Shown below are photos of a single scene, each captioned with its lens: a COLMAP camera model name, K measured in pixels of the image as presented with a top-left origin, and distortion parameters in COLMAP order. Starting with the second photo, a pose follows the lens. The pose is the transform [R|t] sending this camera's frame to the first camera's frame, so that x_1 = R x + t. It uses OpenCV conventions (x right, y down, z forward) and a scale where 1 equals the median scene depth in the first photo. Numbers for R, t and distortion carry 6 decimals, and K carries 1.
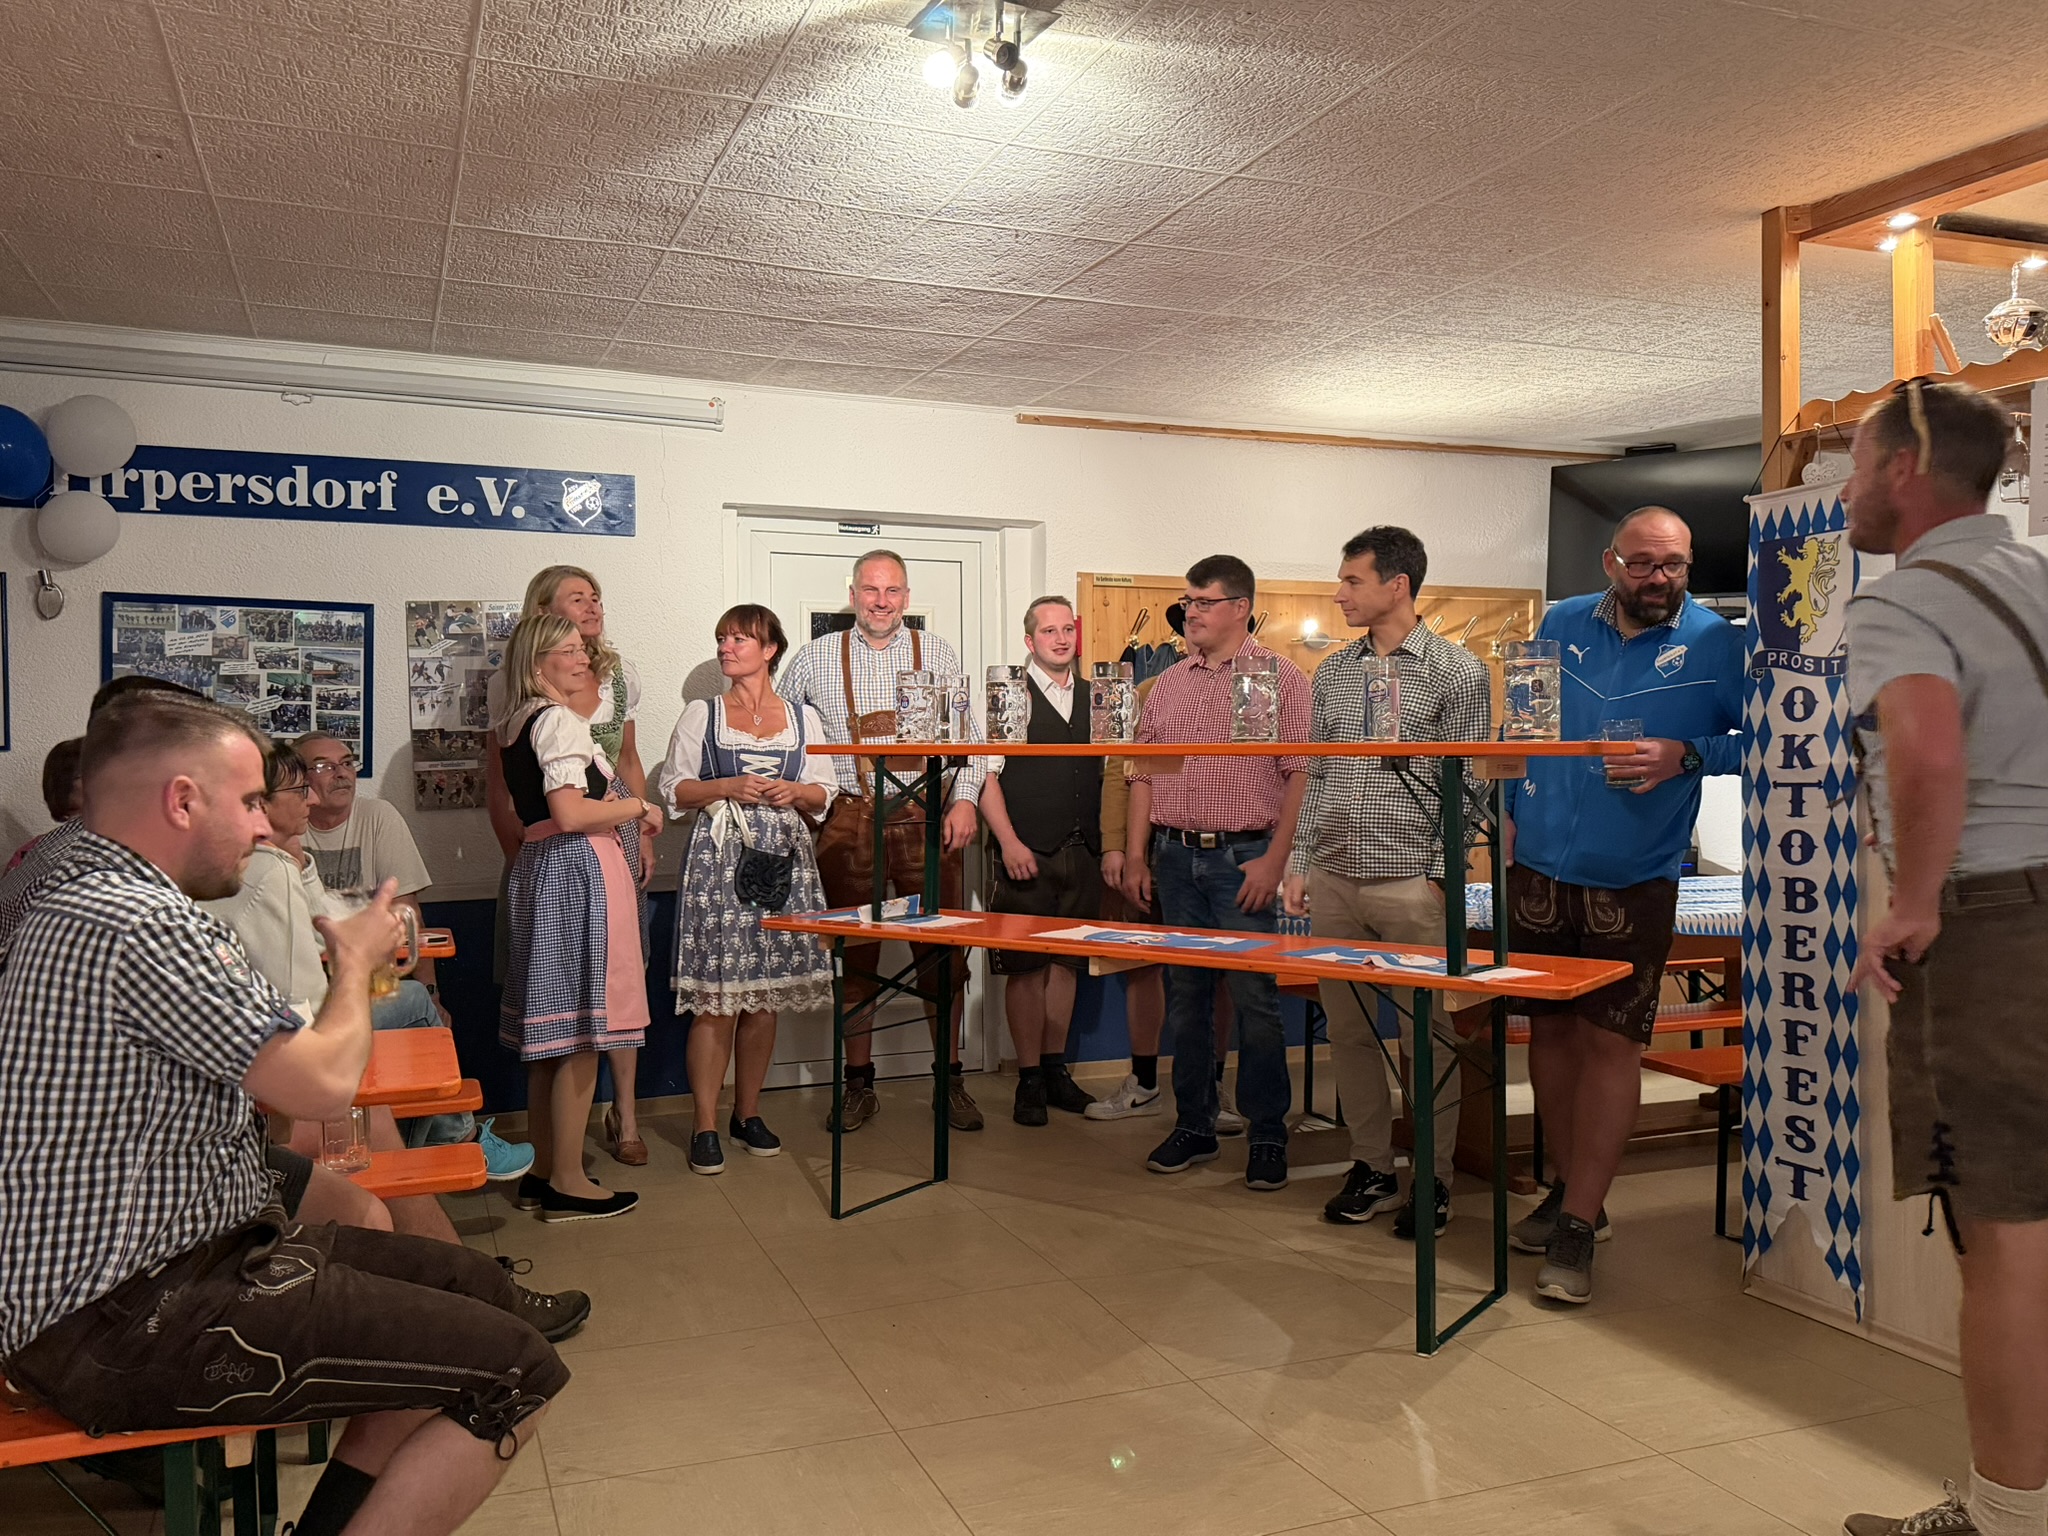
lens RADIAL K [[1621.4, 0, 1031.6], [0, 1621.4, 766.5], [0, 0, 1]] dist [0.029061, -0.037544]
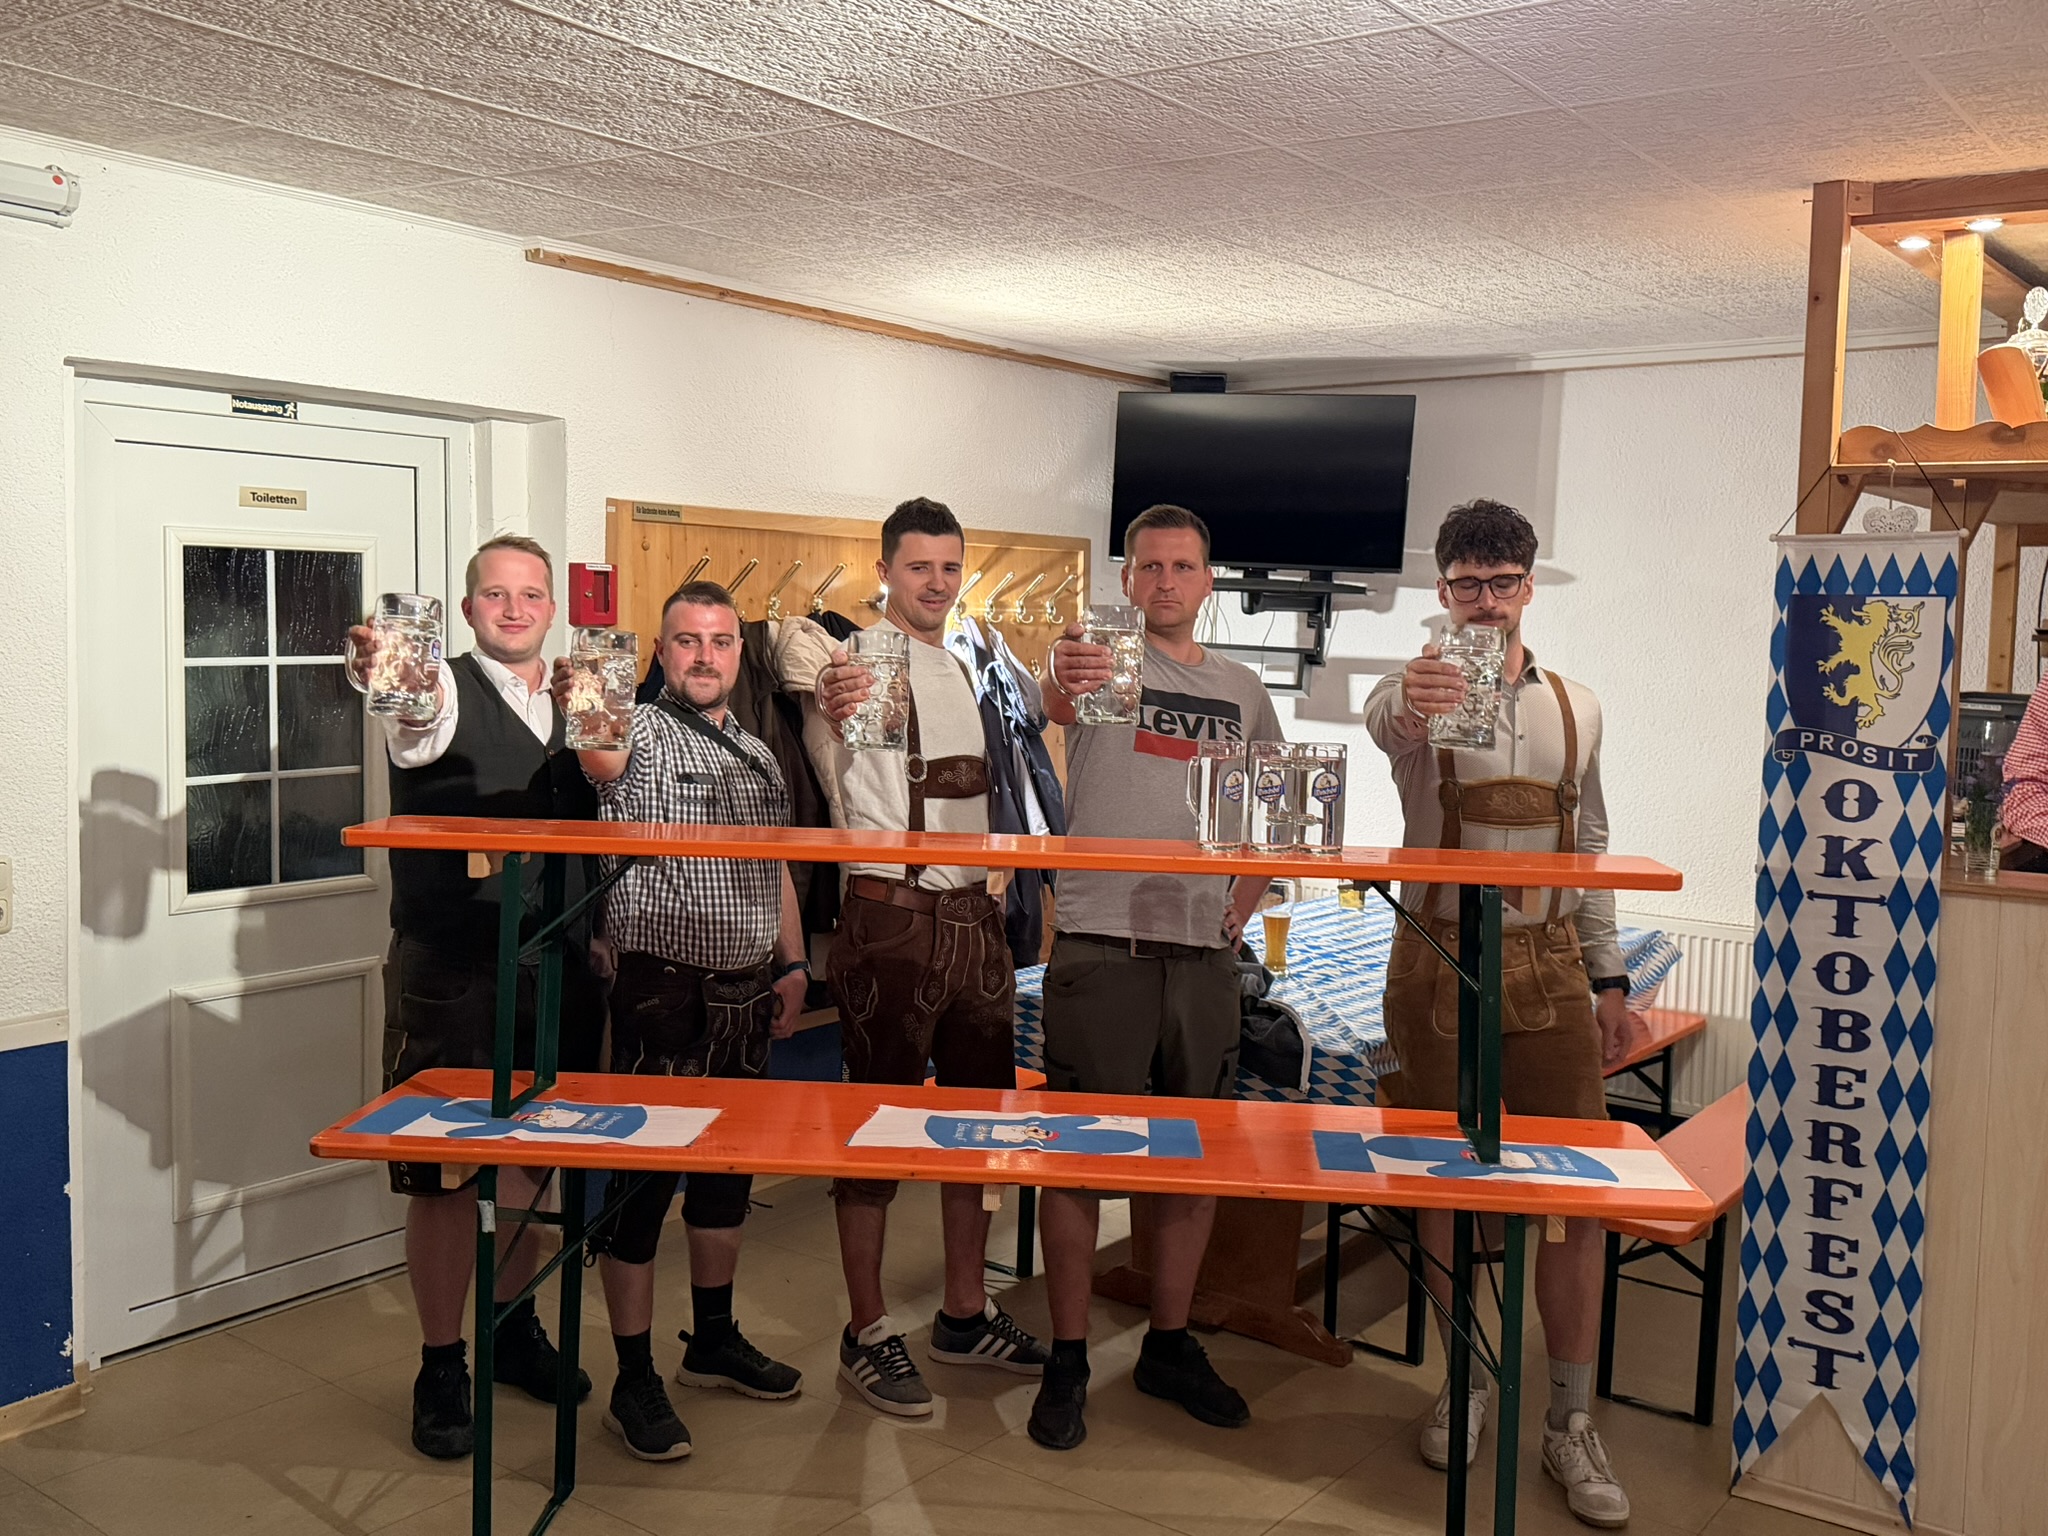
lens RADIAL K [[1853.8, 0, 1022.3], [0, 1853.8, 752.7], [0, 0, 1]] dist [-0.002299, 0.000000]
pose [[0.849610, -0.015643, 0.527180, -0.369917], [-0.021810, 0.997663, 0.064754, -0.111392], [-0.526961, -0.066514, 0.847283, 0.419070]]
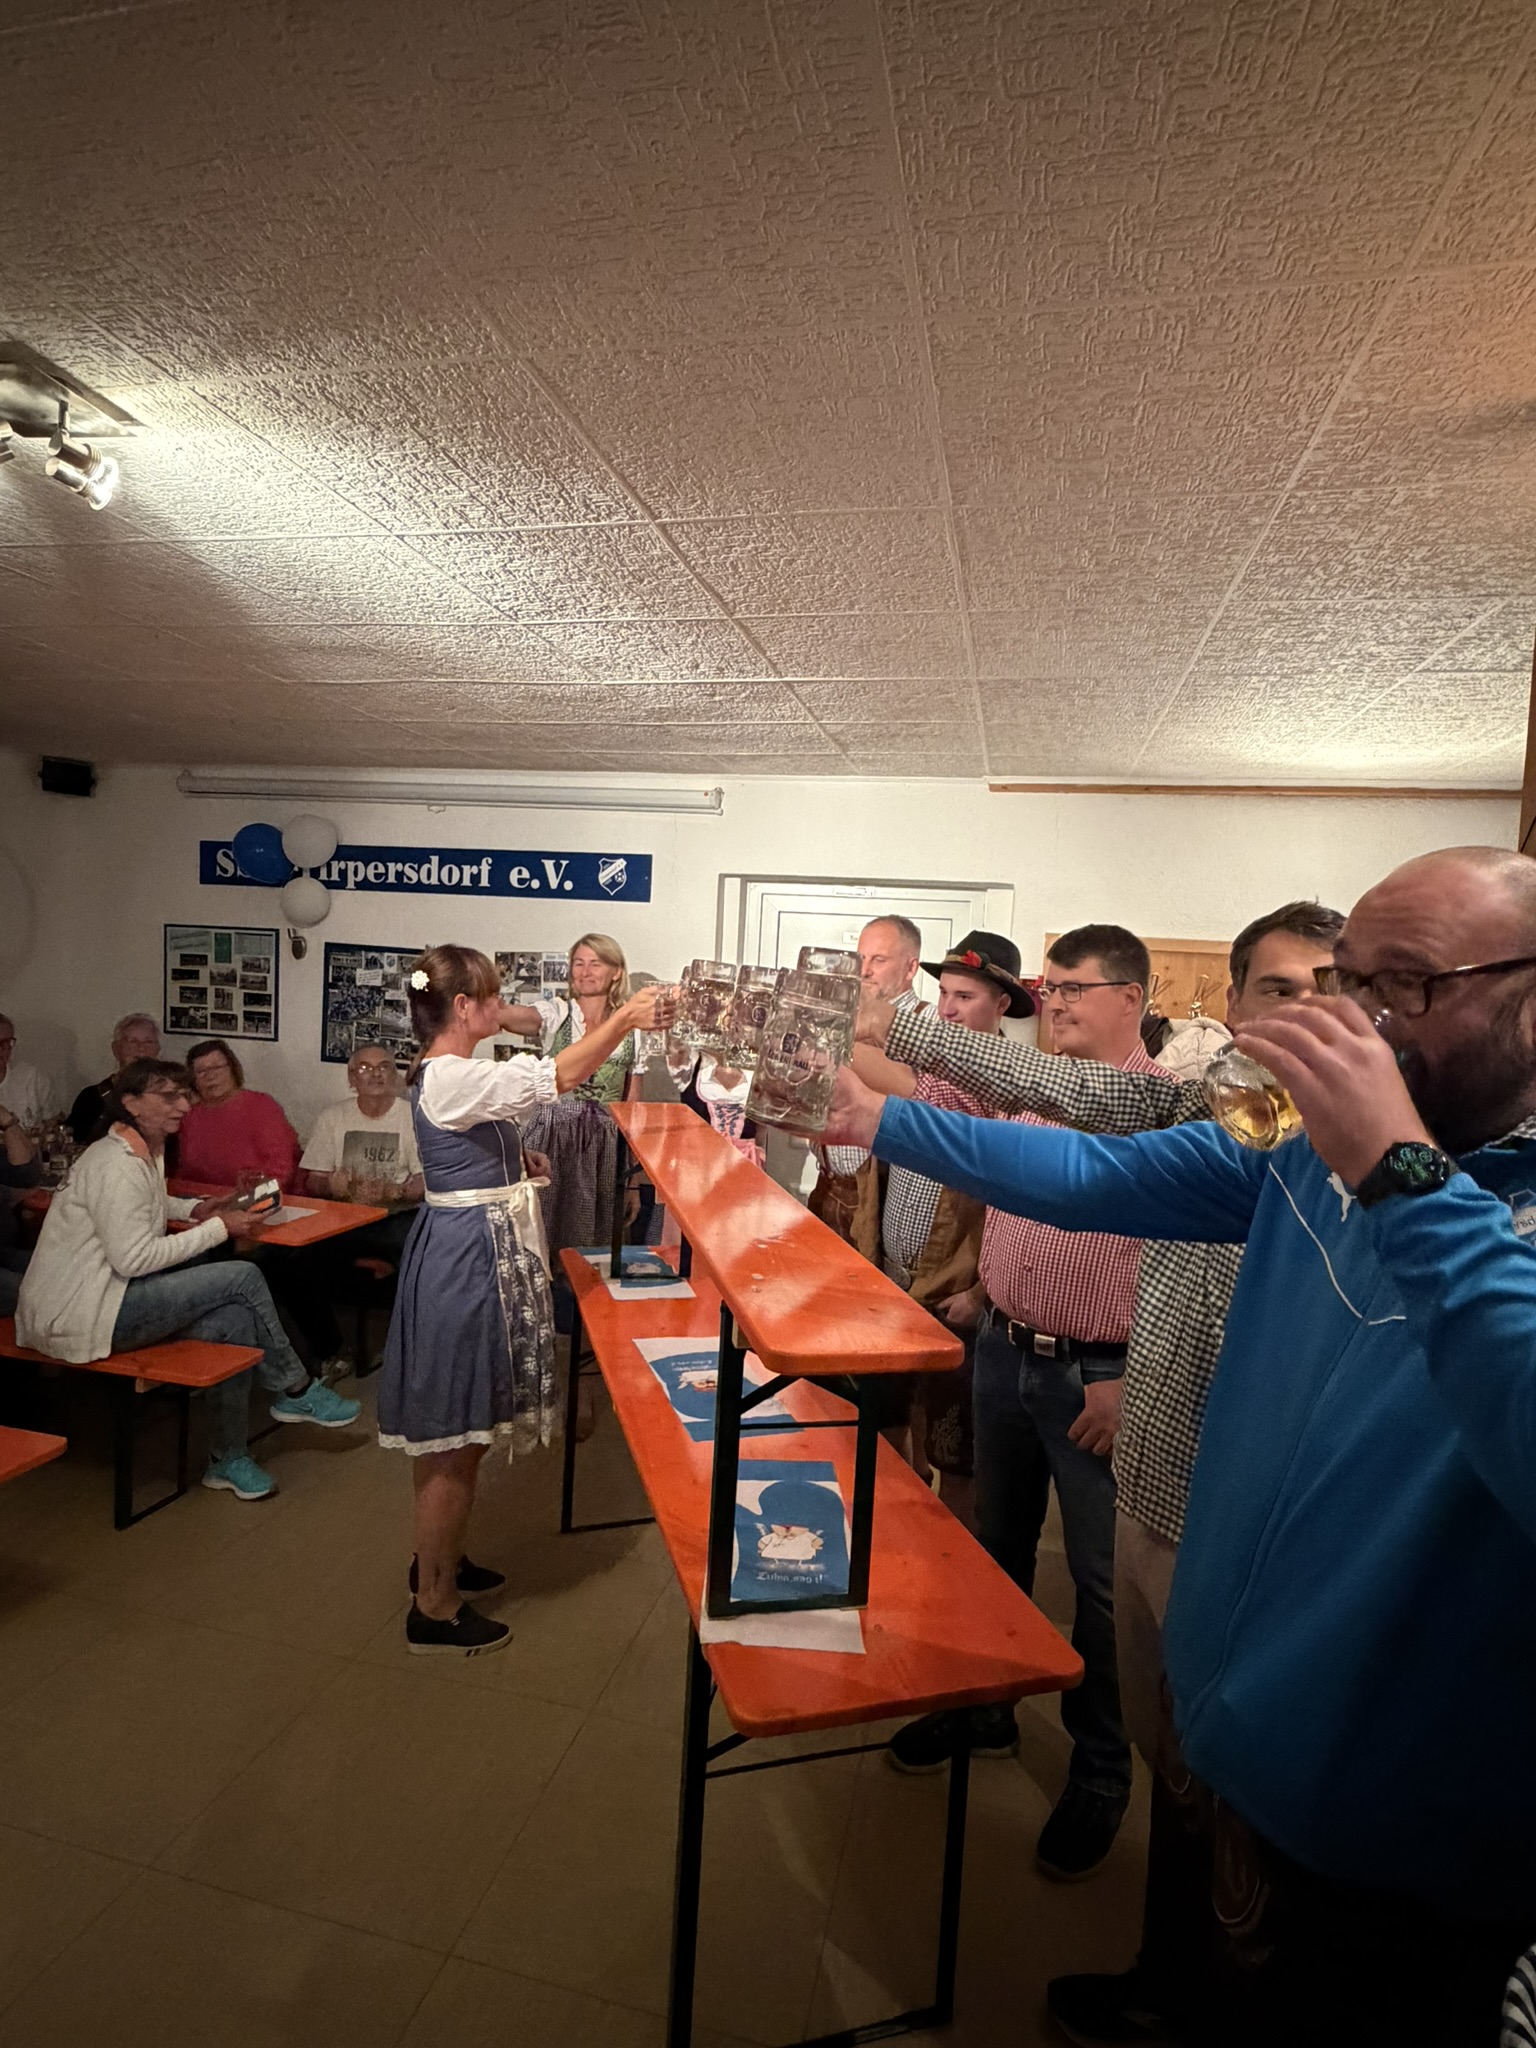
lens RADIAL K [[1060.5, 0, 766.2], [0, 1060.5, 1025.9], [0, 0, 1]] dist [0.006025, -0.000011]
pose [[0.790364, 0.086406, -0.606514, 0.483161], [-0.066892, 0.996256, 0.054762, -0.144211], [0.608975, -0.002711, 0.793185, 0.596090]]
